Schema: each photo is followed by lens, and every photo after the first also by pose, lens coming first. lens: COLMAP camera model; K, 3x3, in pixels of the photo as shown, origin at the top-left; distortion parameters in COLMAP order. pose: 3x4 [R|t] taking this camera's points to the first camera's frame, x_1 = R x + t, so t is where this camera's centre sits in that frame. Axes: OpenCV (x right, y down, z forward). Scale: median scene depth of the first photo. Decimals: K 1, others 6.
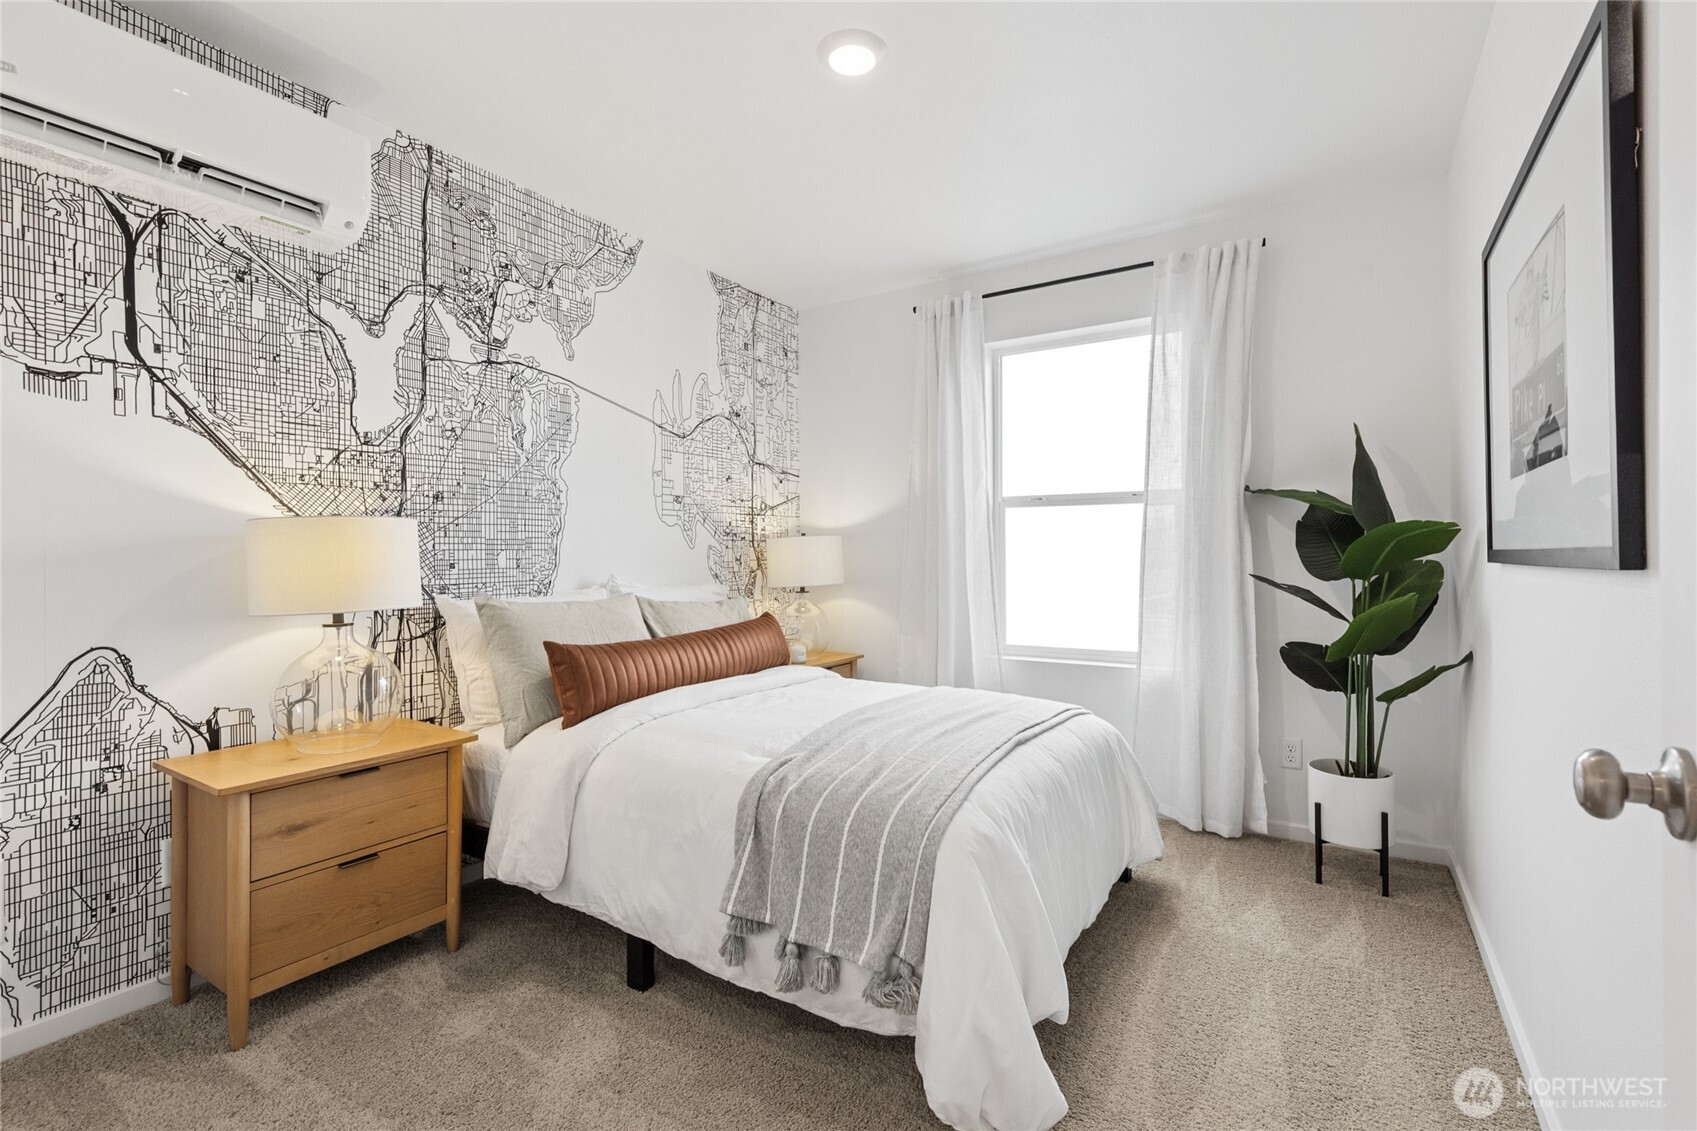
lens RADIAL K [[761.3, 0, 860.8], [0, 761.3, 555.4], [0, 0, 1]] dist [0.002629, 0.000385]
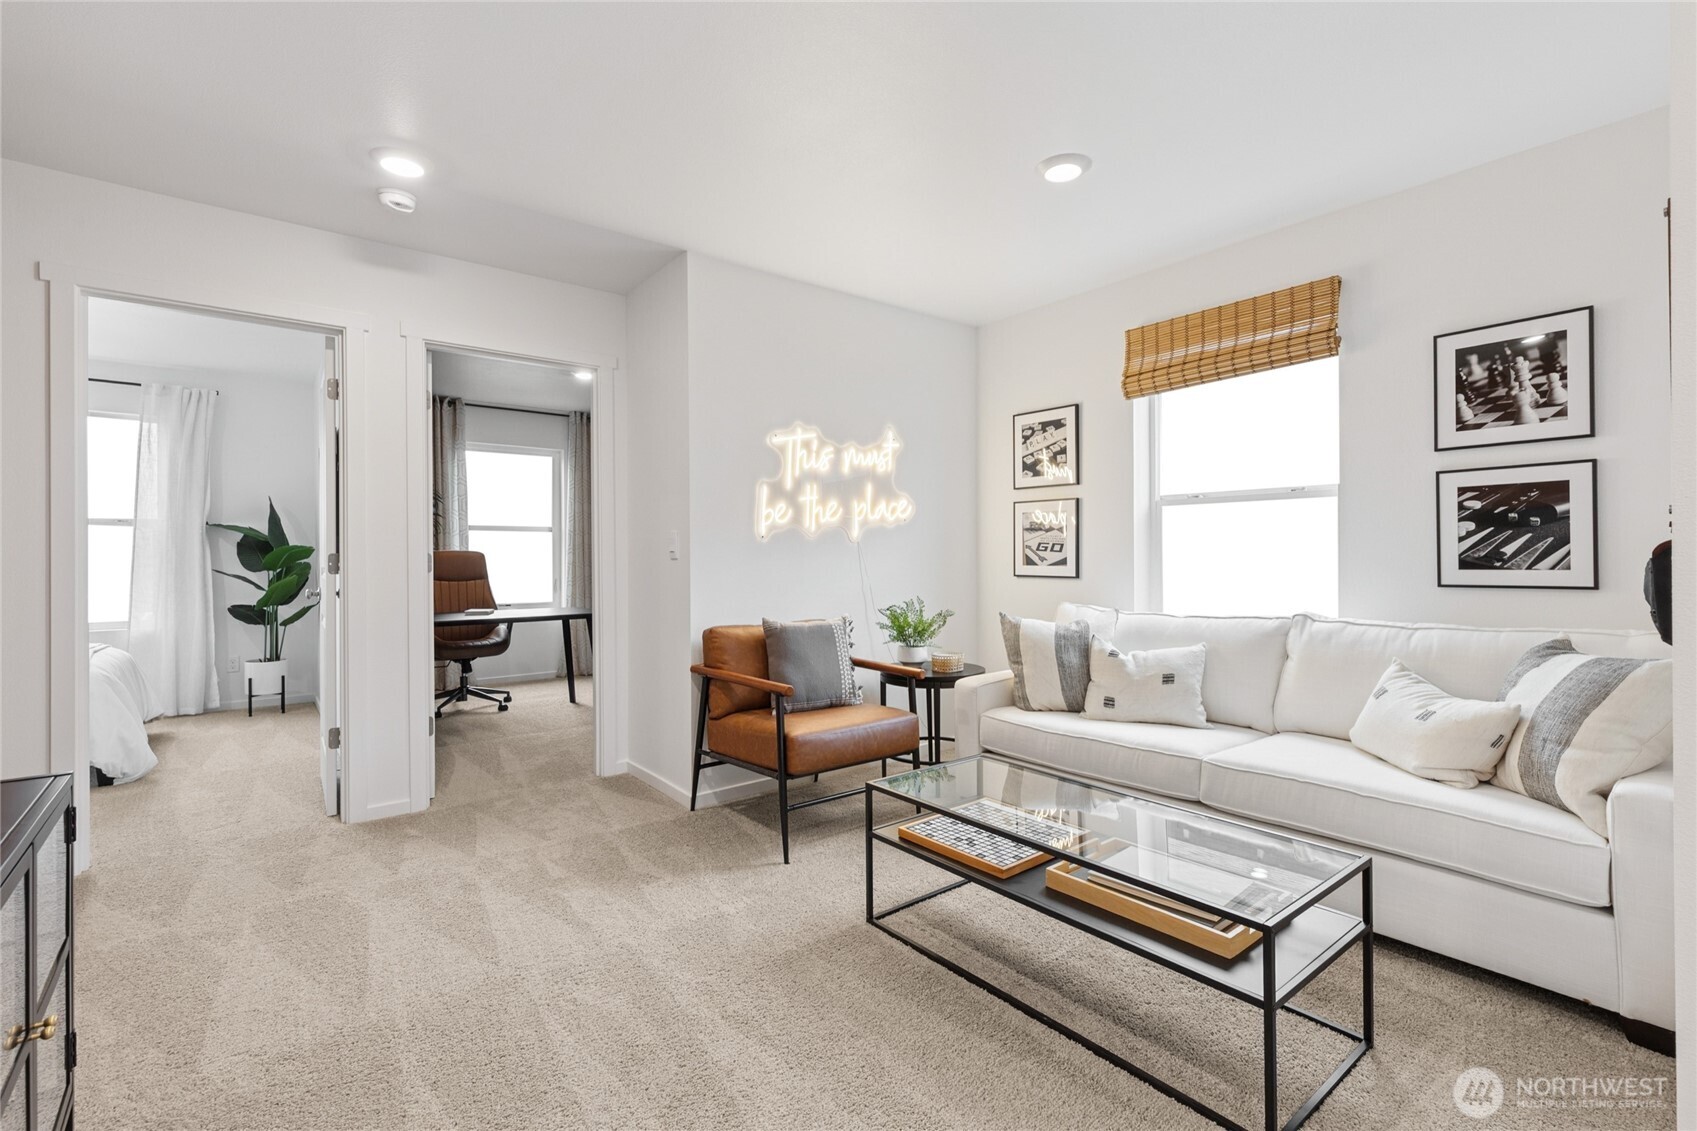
lens RADIAL K [[761.3, 0, 860.8], [0, 761.3, 555.4], [0, 0, 1]] dist [0.002629, 0.000385]
pose [[0.329002, 0.001985, 0.944327, -0.766751], [0.000475, 0.999997, -0.002268, -0.005317], [-0.944329, 0.001195, 0.329000, -1.180303]]
